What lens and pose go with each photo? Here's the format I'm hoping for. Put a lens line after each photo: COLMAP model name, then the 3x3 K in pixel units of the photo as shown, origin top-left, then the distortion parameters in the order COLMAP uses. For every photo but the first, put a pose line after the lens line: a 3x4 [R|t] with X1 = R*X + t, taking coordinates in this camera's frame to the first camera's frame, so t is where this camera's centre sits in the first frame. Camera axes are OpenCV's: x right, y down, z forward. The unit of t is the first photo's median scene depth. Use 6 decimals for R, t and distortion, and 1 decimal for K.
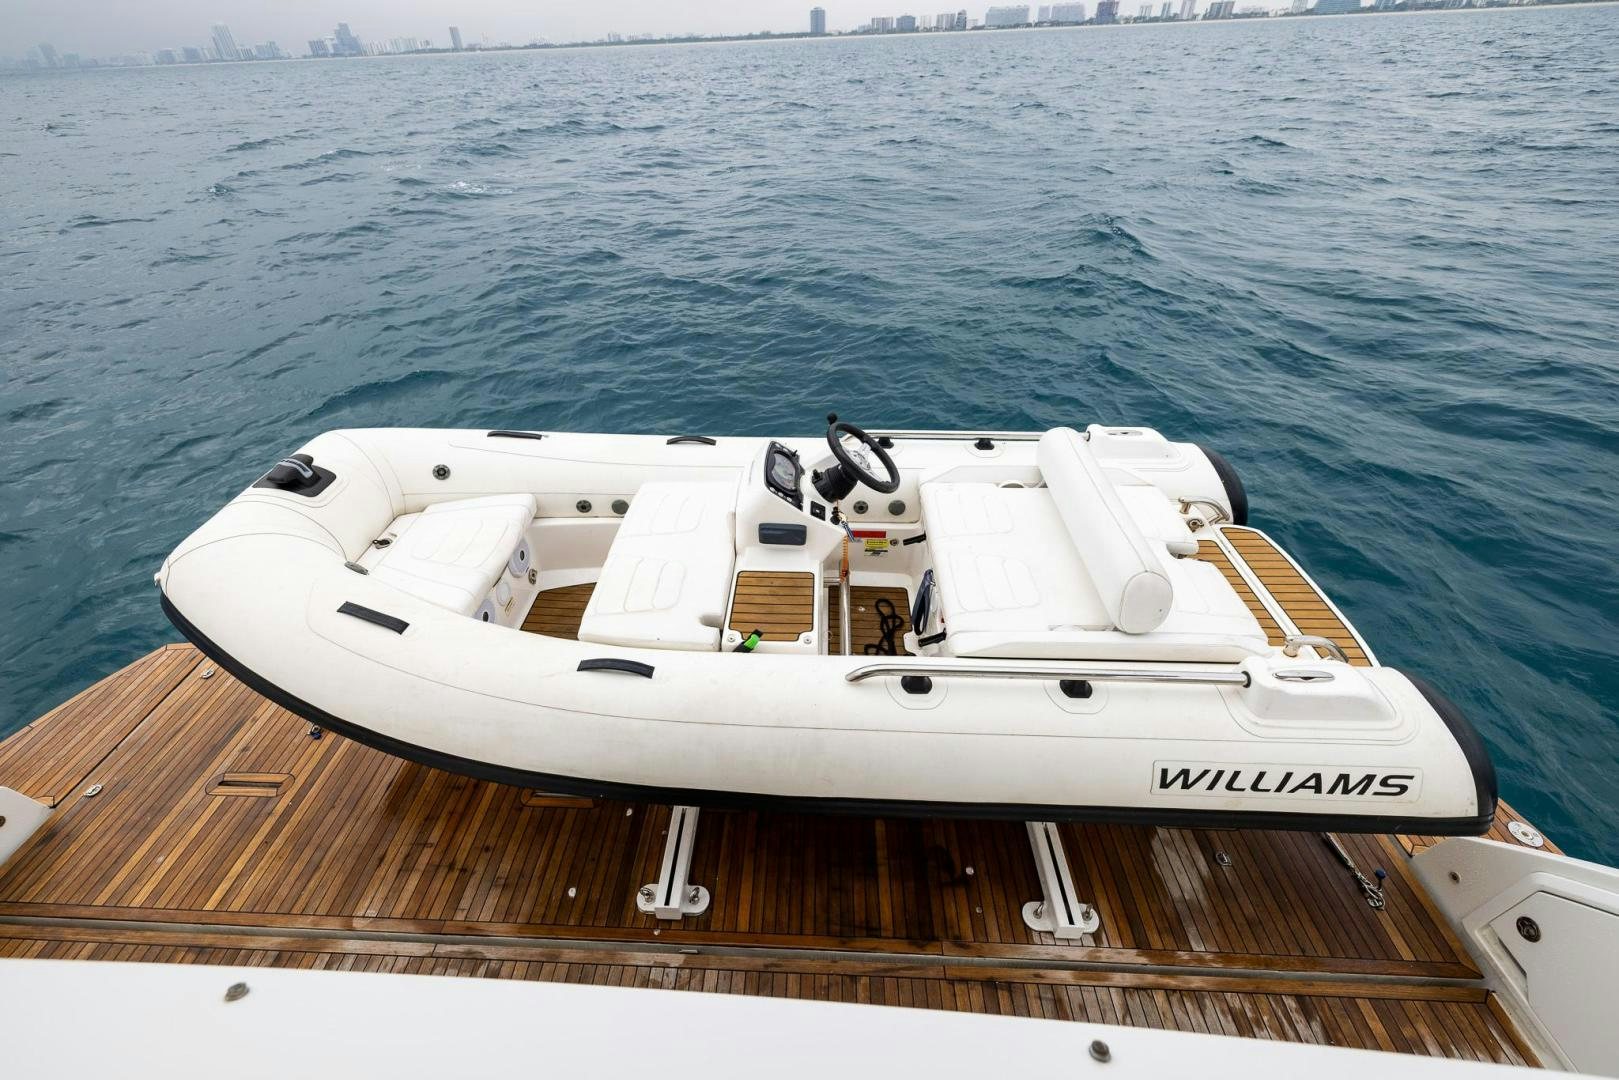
lens RADIAL K [[682.5, 0, 799.8], [0, 682.5, 535.0], [0, 0, 1]] dist [0.005648, 0.000321]
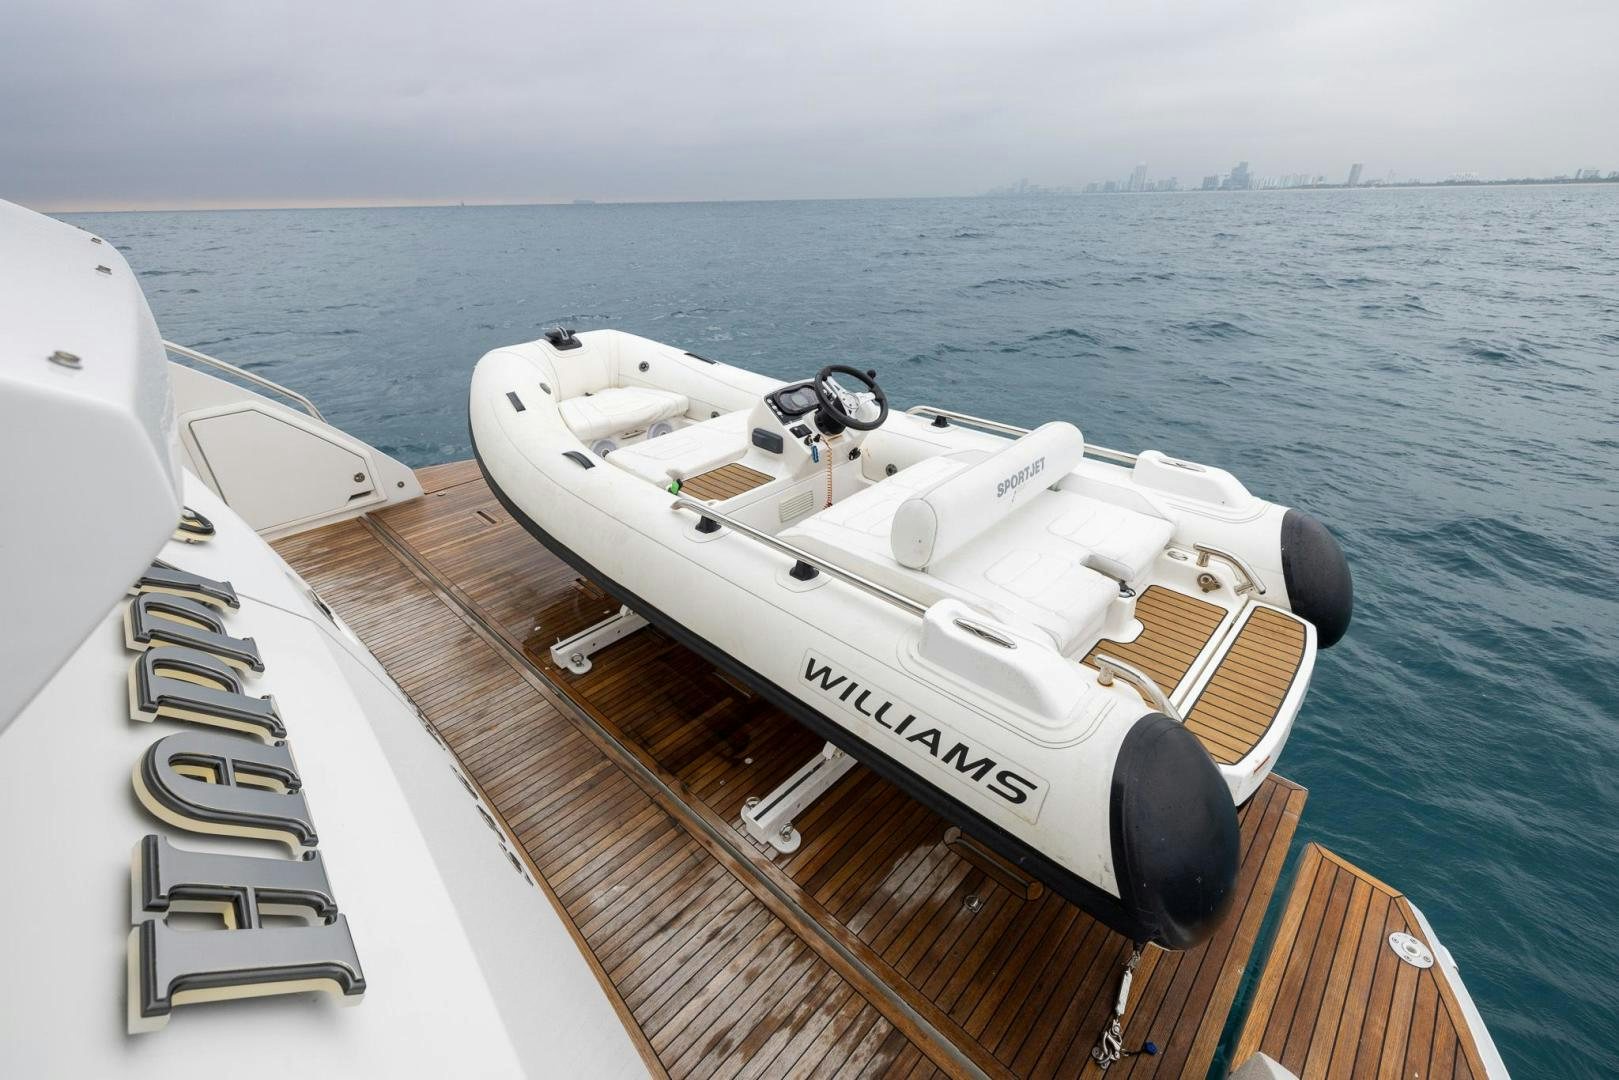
lens RADIAL K [[682.5, 0, 799.8], [0, 682.5, 535.0], [0, 0, 1]] dist [0.005648, 0.000321]
pose [[0.748561, 0.304354, -0.589088, 0.894206], [-0.383299, 0.923571, -0.009897, 0.163766], [0.541053, 0.233205, 0.808008, 0.122753]]
